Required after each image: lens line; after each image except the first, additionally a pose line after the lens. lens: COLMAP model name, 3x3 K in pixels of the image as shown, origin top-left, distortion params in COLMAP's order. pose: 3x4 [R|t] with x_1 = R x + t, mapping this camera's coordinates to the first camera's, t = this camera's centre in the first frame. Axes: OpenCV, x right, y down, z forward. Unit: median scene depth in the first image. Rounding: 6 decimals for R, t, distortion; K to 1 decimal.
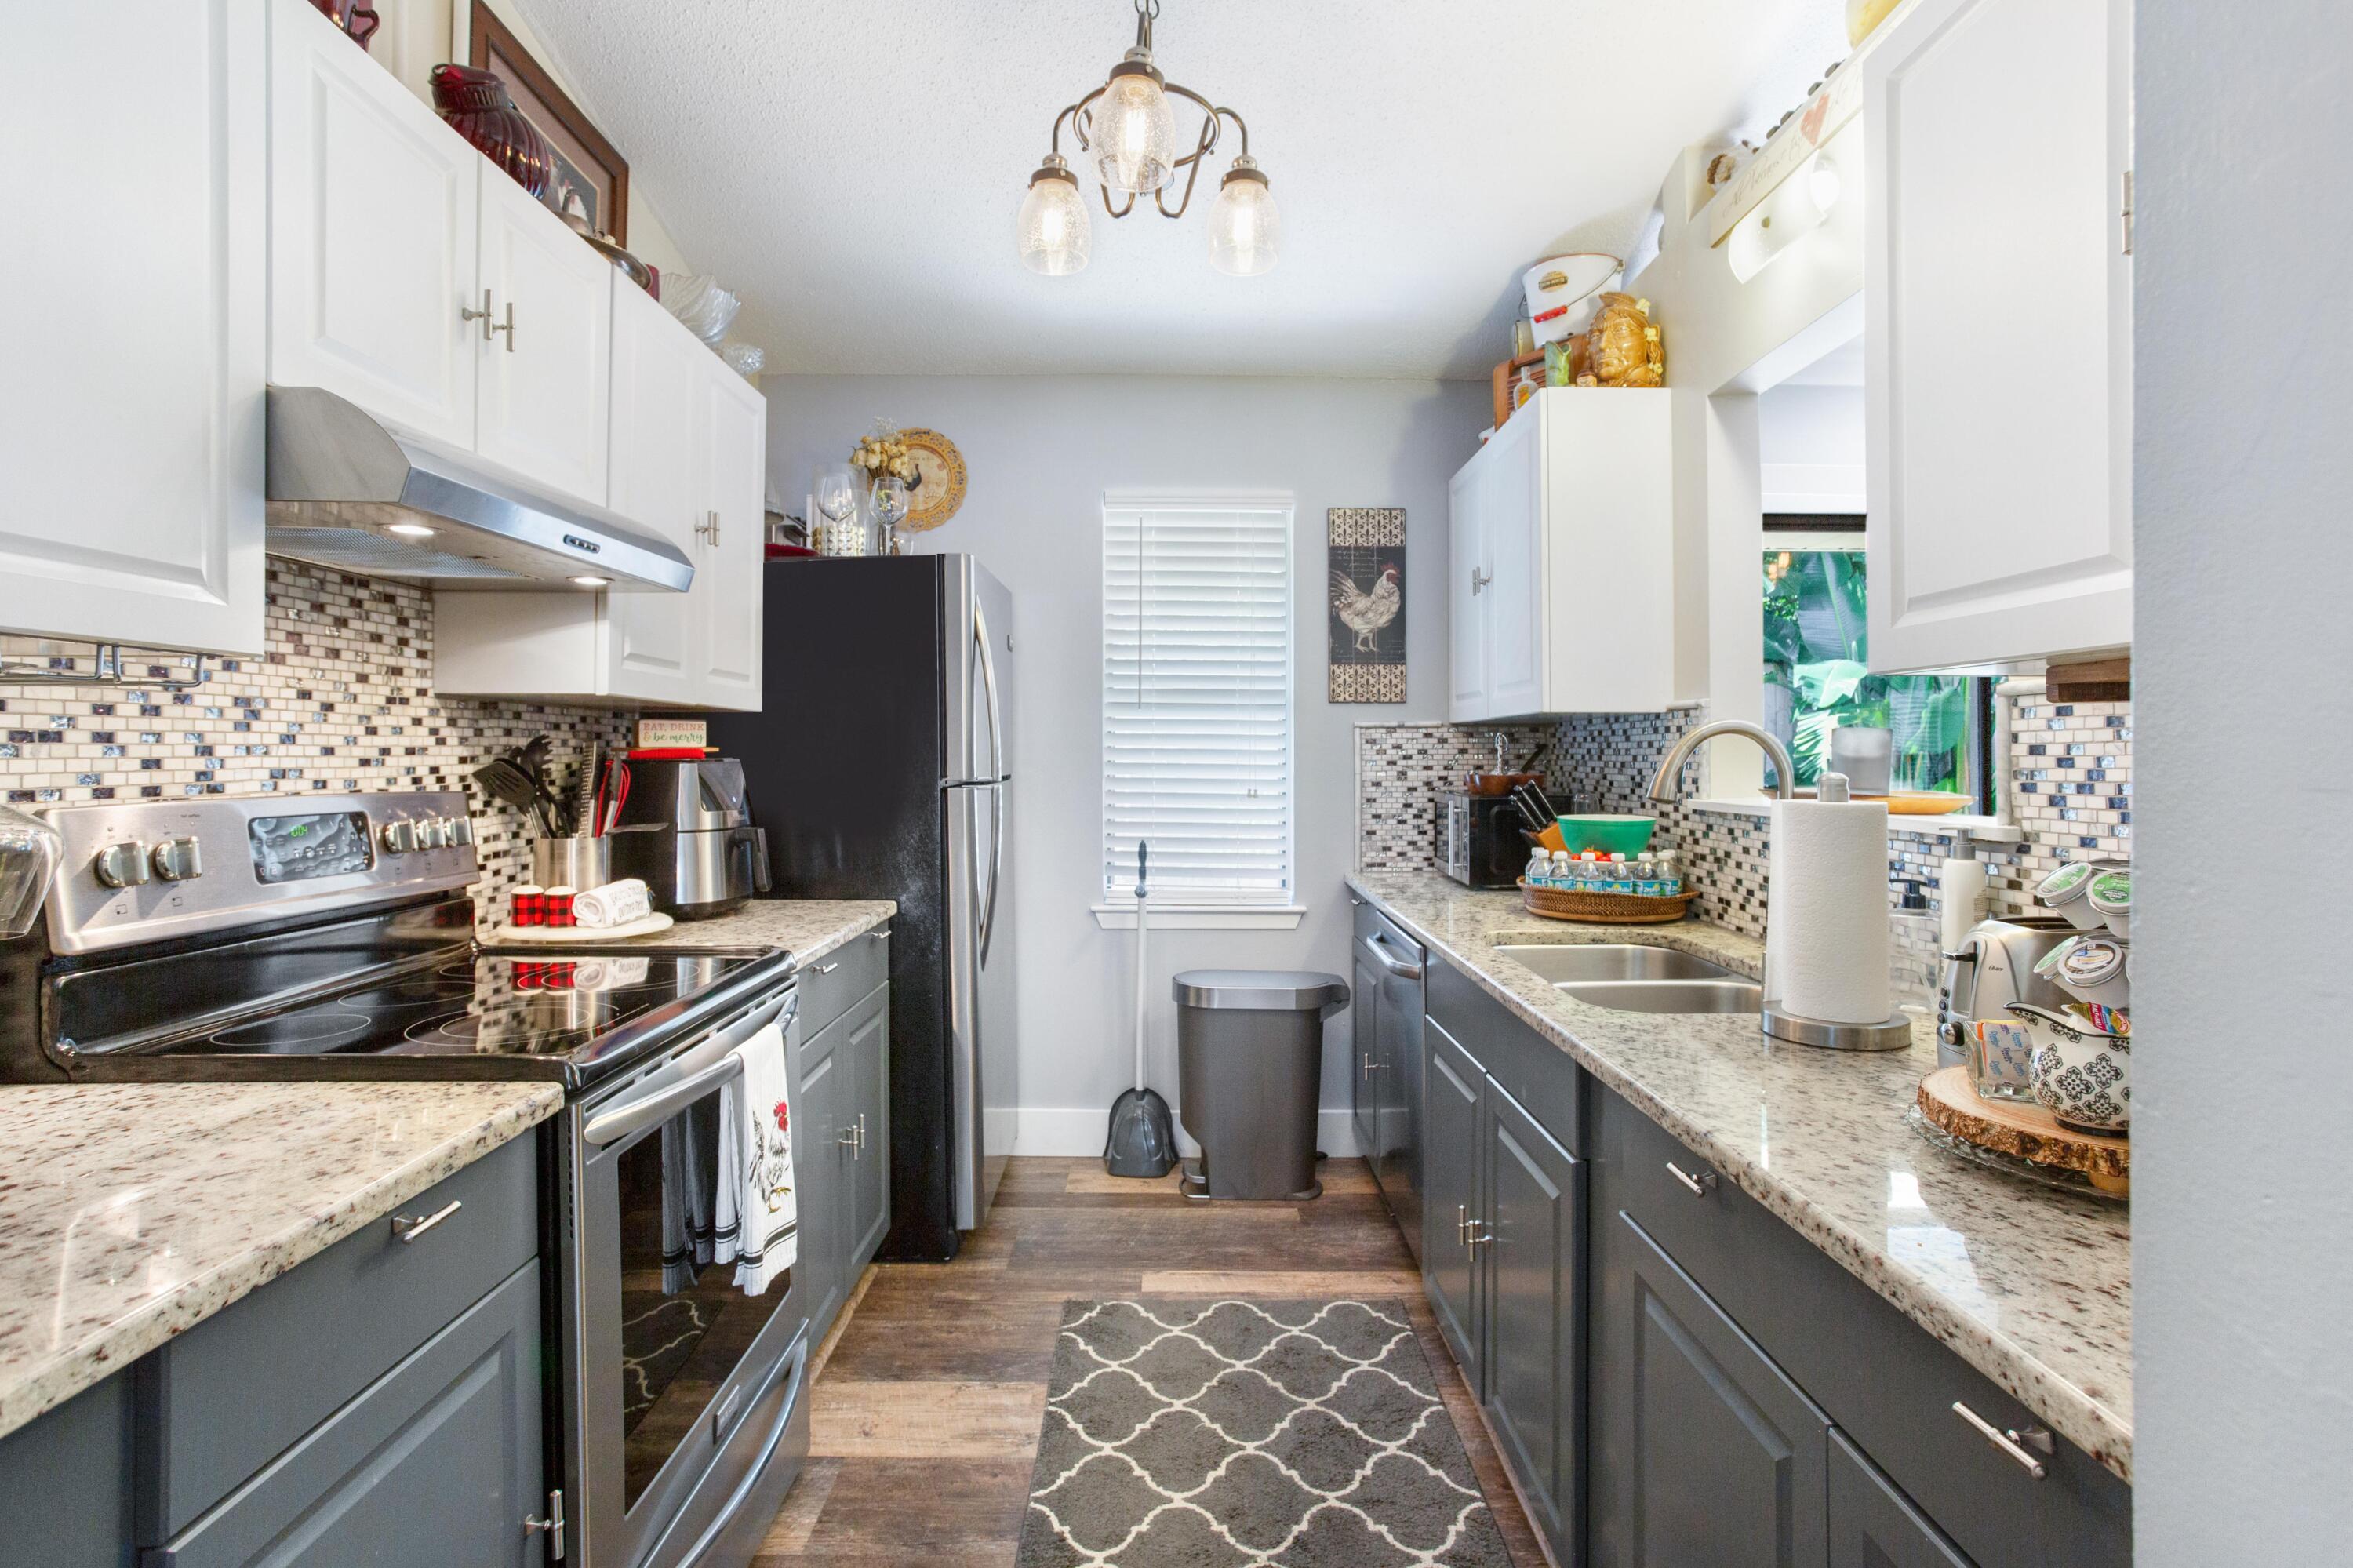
lens RADIAL K [[1127.7, 0, 1167.4], [0, 1127.7, 756.7], [0, 0, 1]] dist [-0.052433, 0.026708]
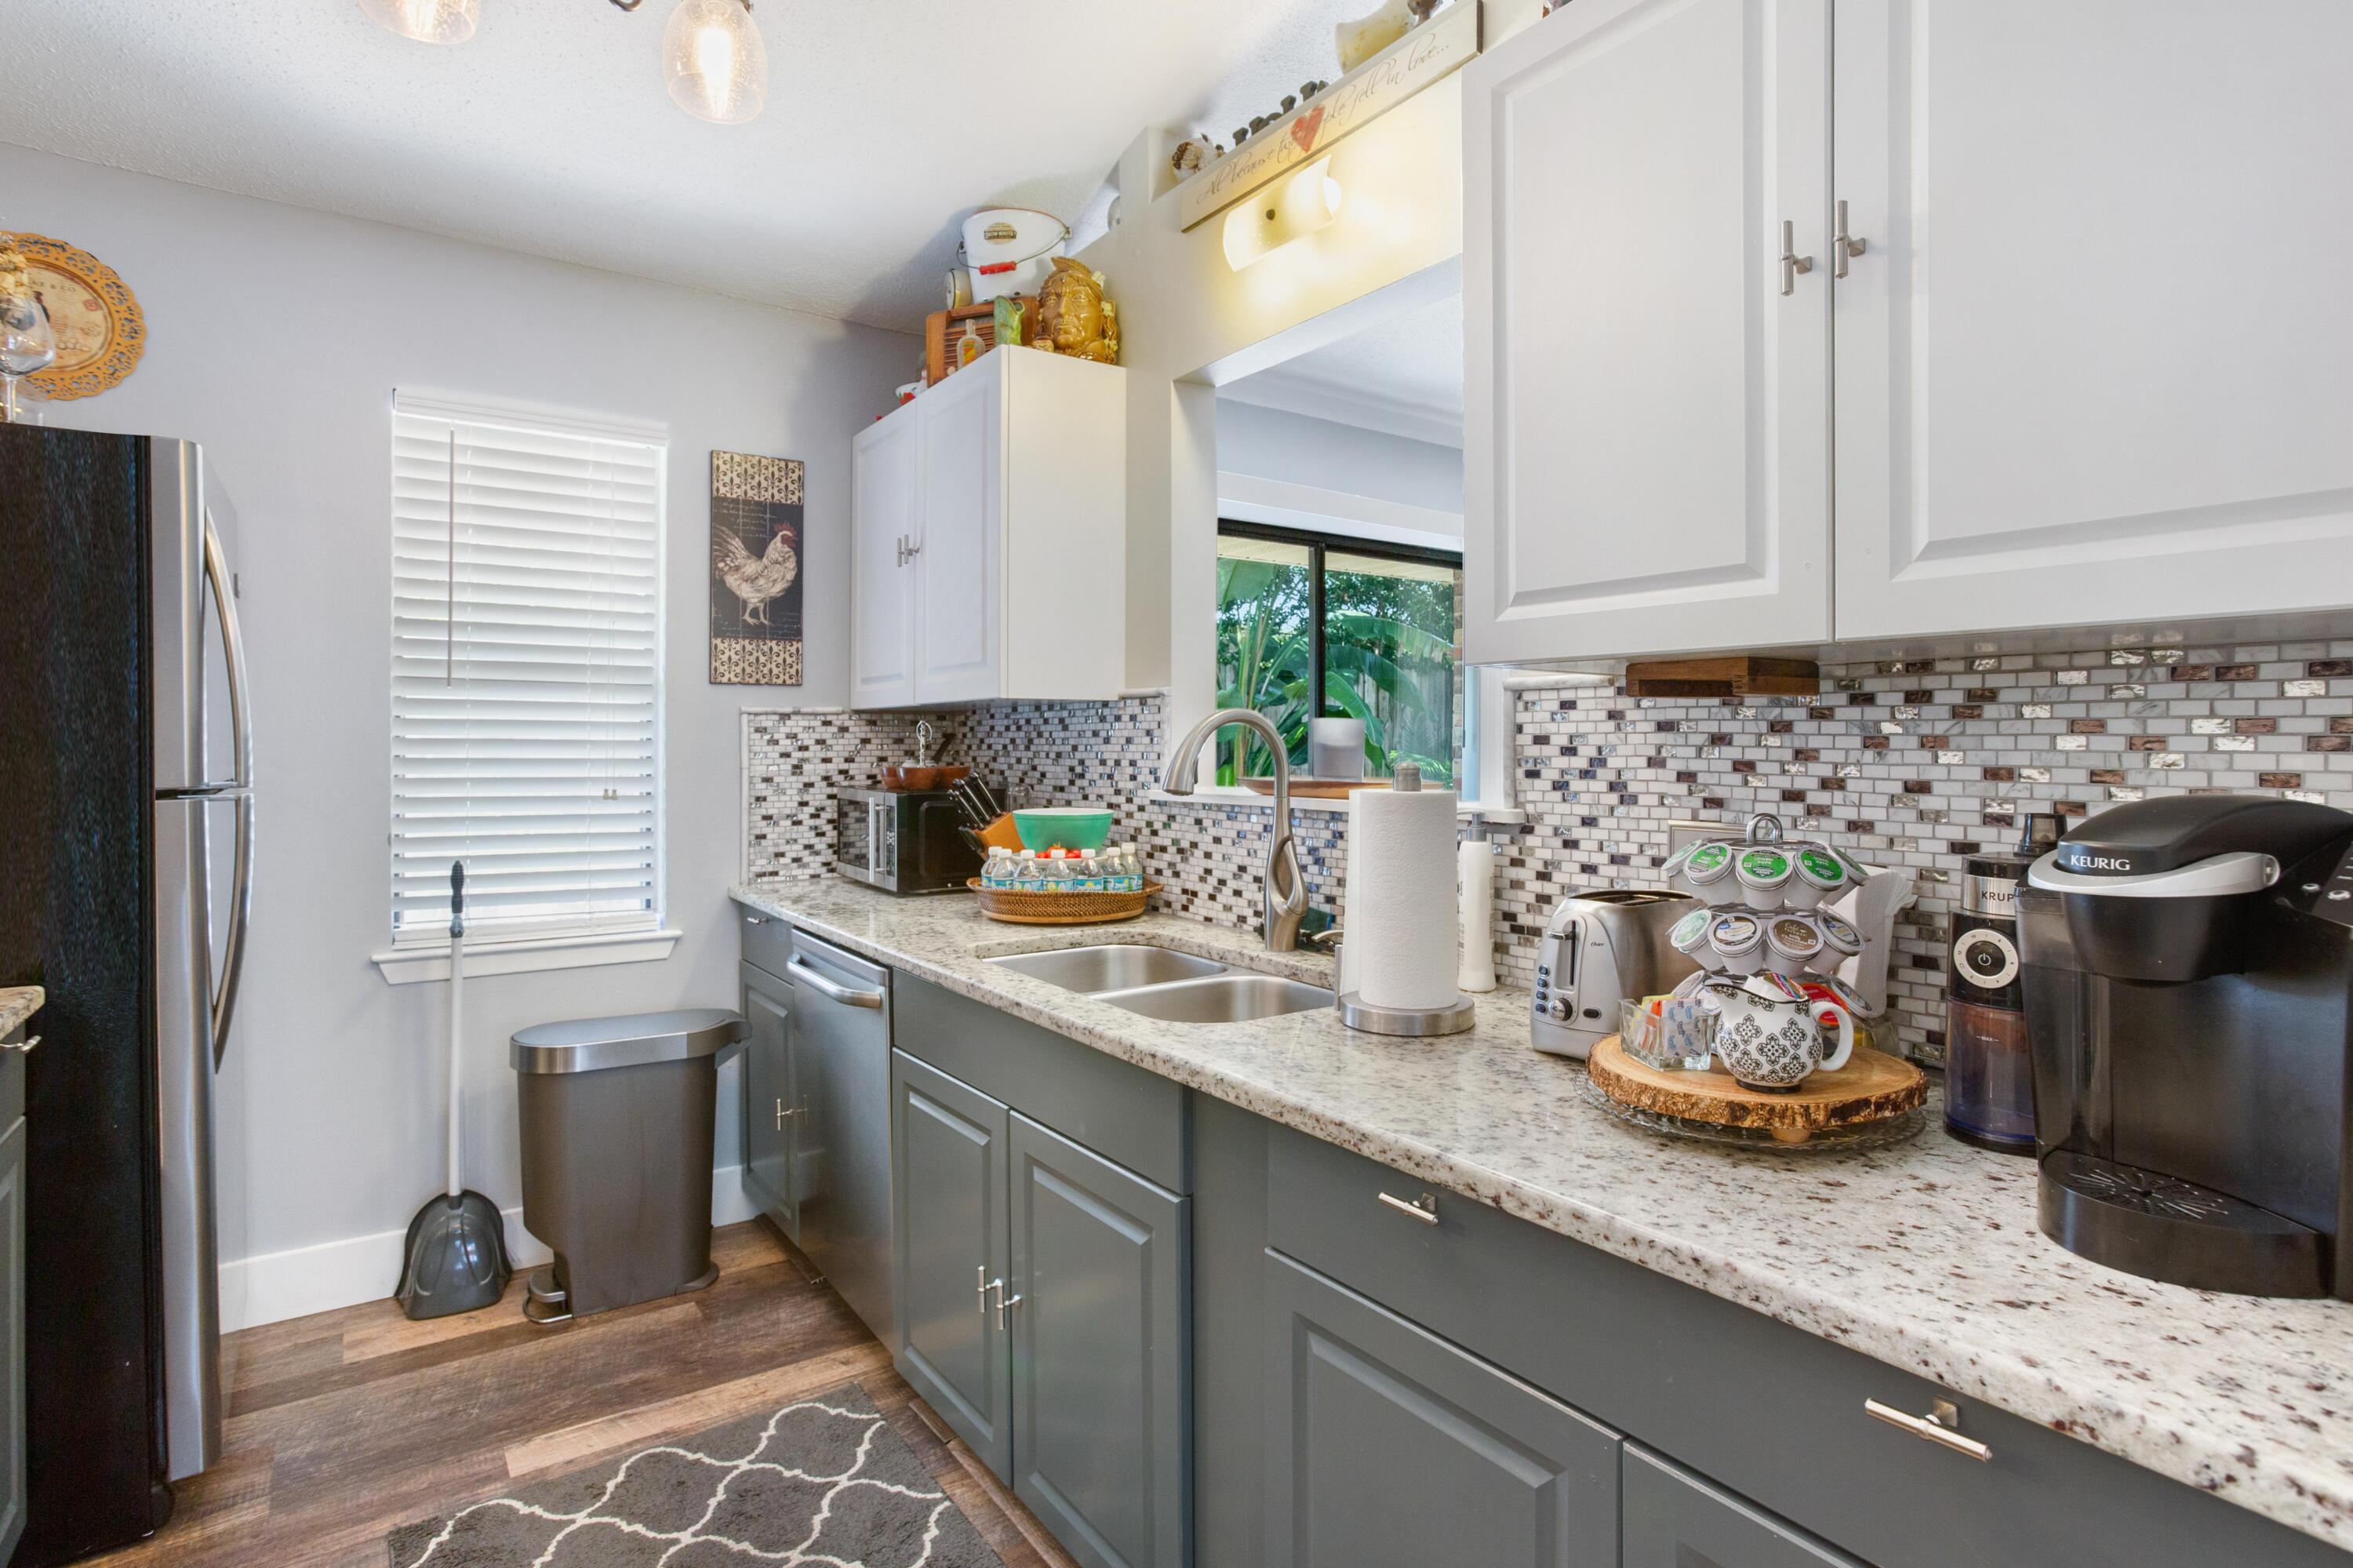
lens RADIAL K [[1183.1, 0, 1183.3], [0, 1183.1, 746.0], [0, 0, 1]] dist [-0.054429, 0.030763]
pose [[0.819969, -0.003102, 0.572400, -0.104584], [0.003566, 0.999994, 0.000312, -0.000778], [-0.572397, 0.001785, 0.819974, 0.137404]]
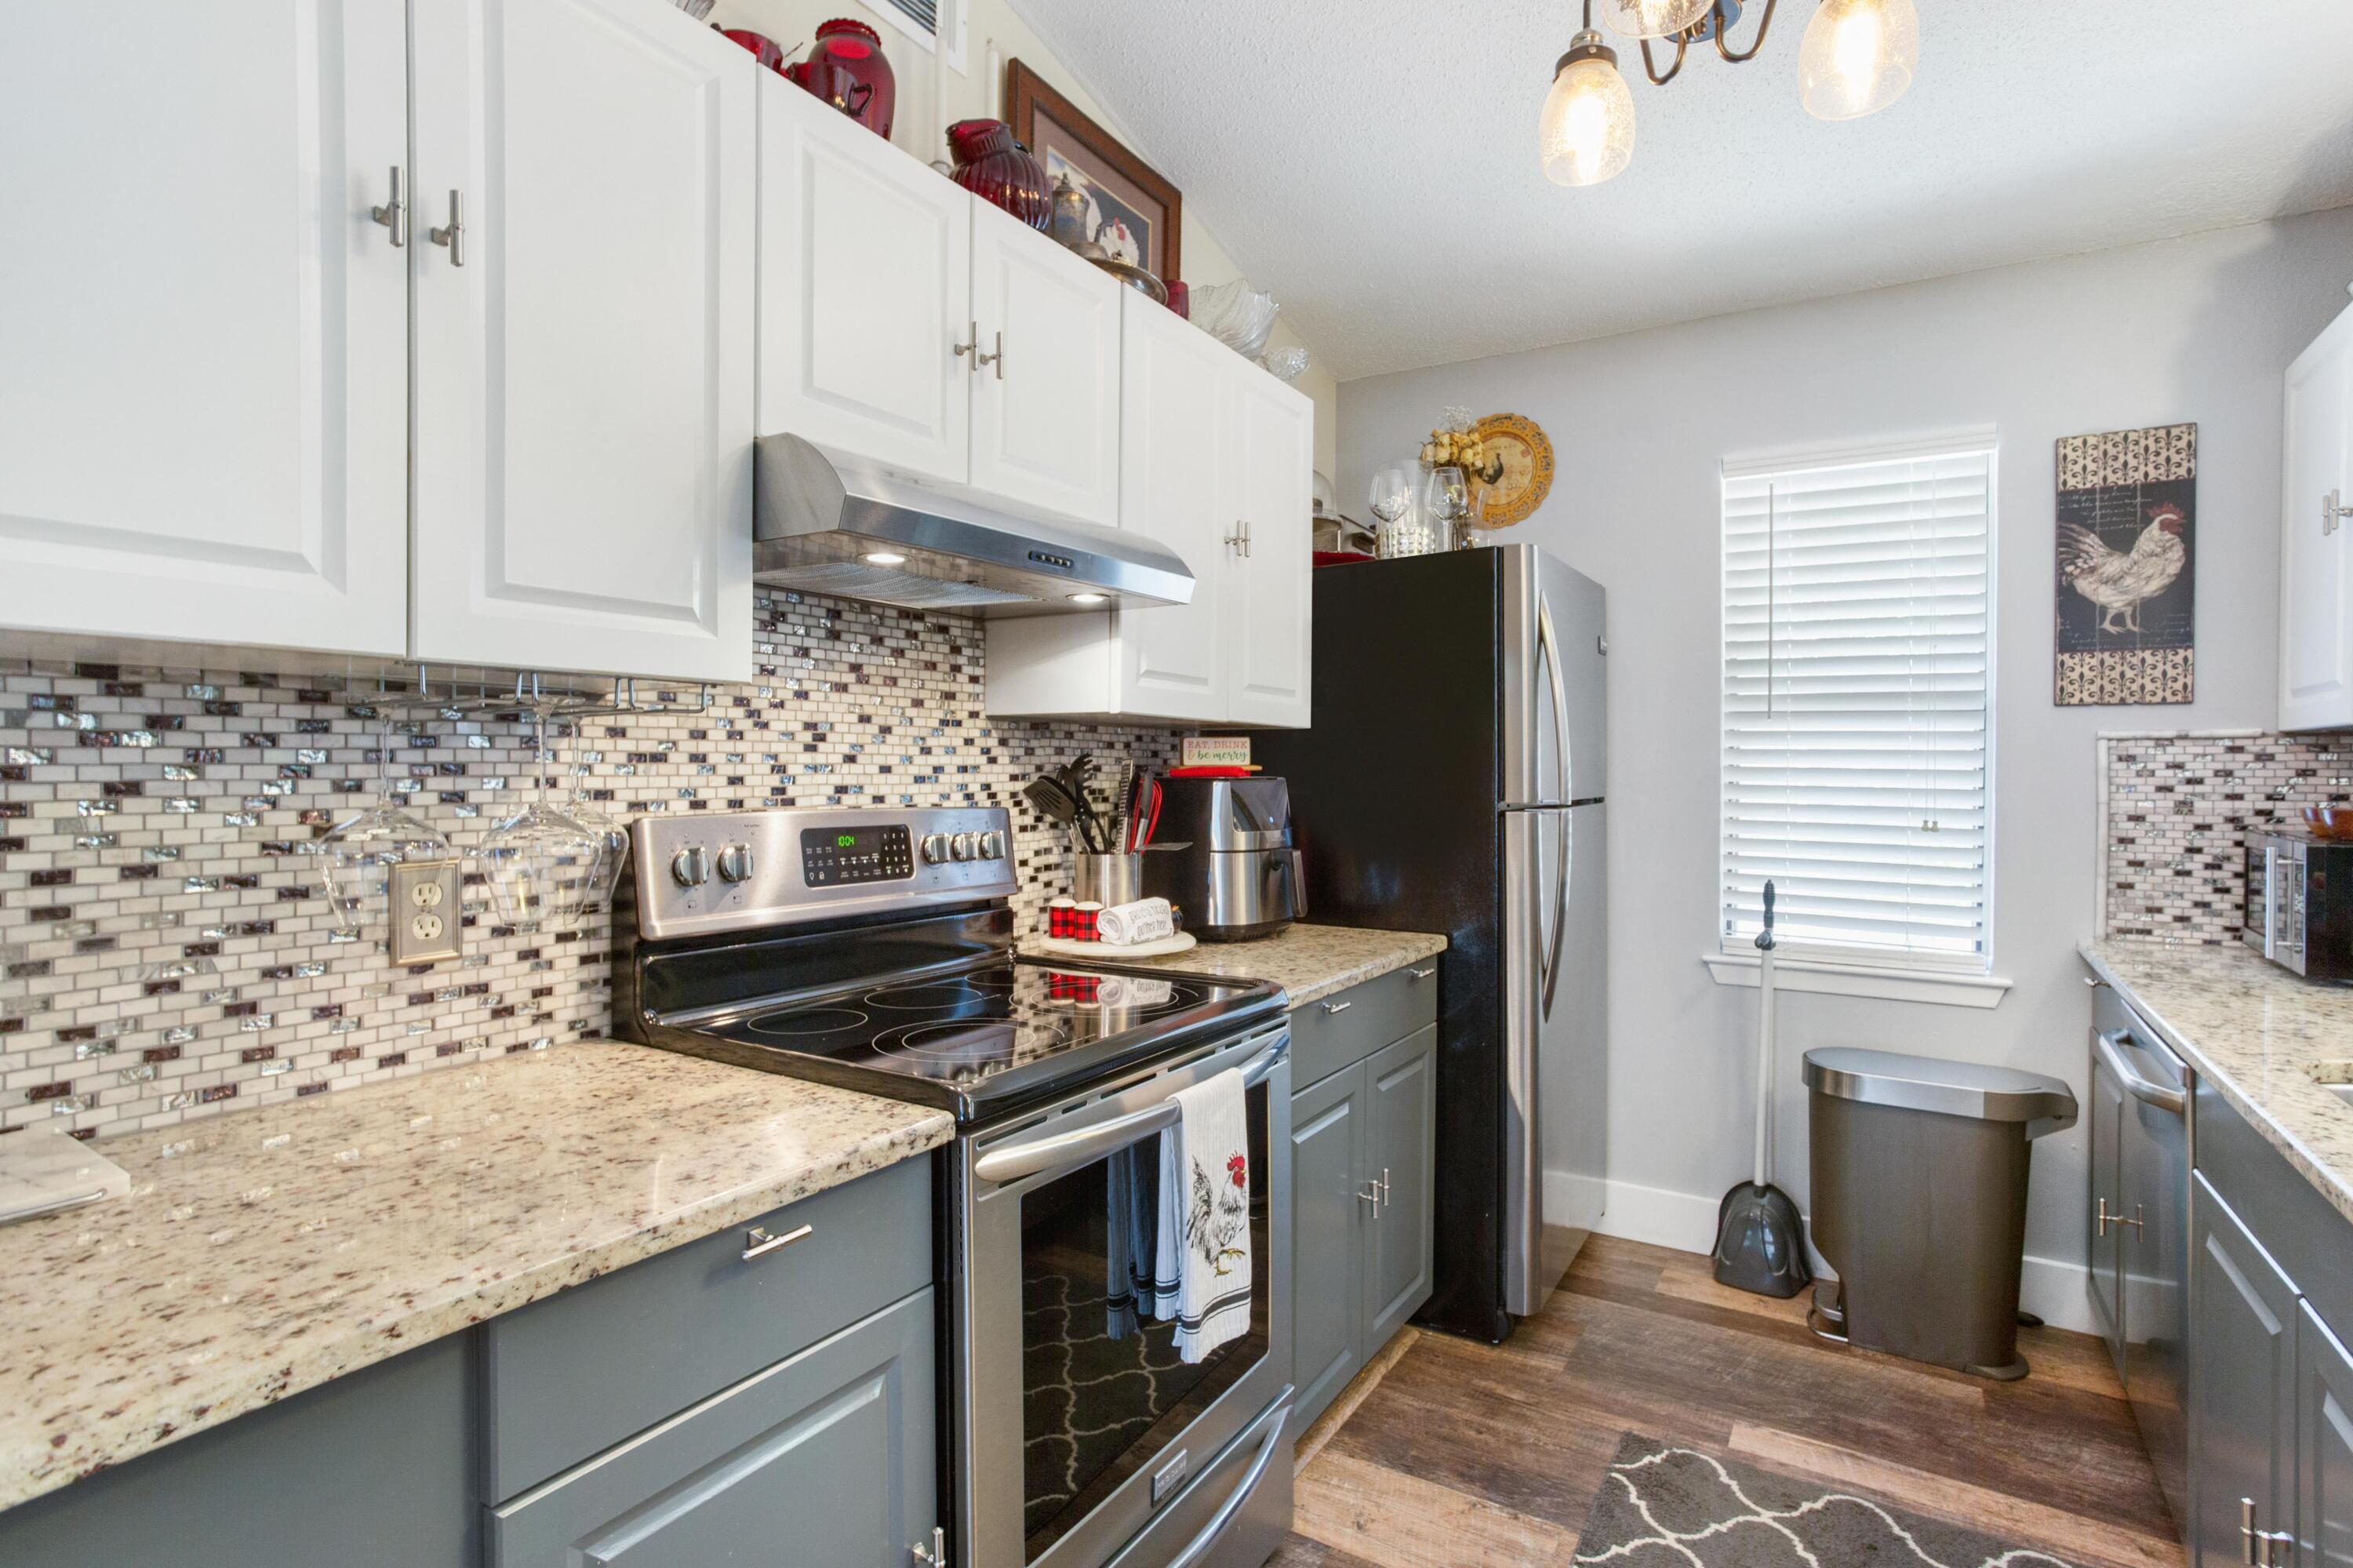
lens RADIAL K [[1145.8, 0, 1176.5], [0, 1145.8, 784.0], [0, 0, 1]] dist [-0.052957, 0.030170]
pose [[0.849983, 0.009588, -0.526723, 0.067301], [-0.004974, 0.999936, 0.010175, -0.002467], [0.526787, -0.006029, 0.849976, 0.124054]]
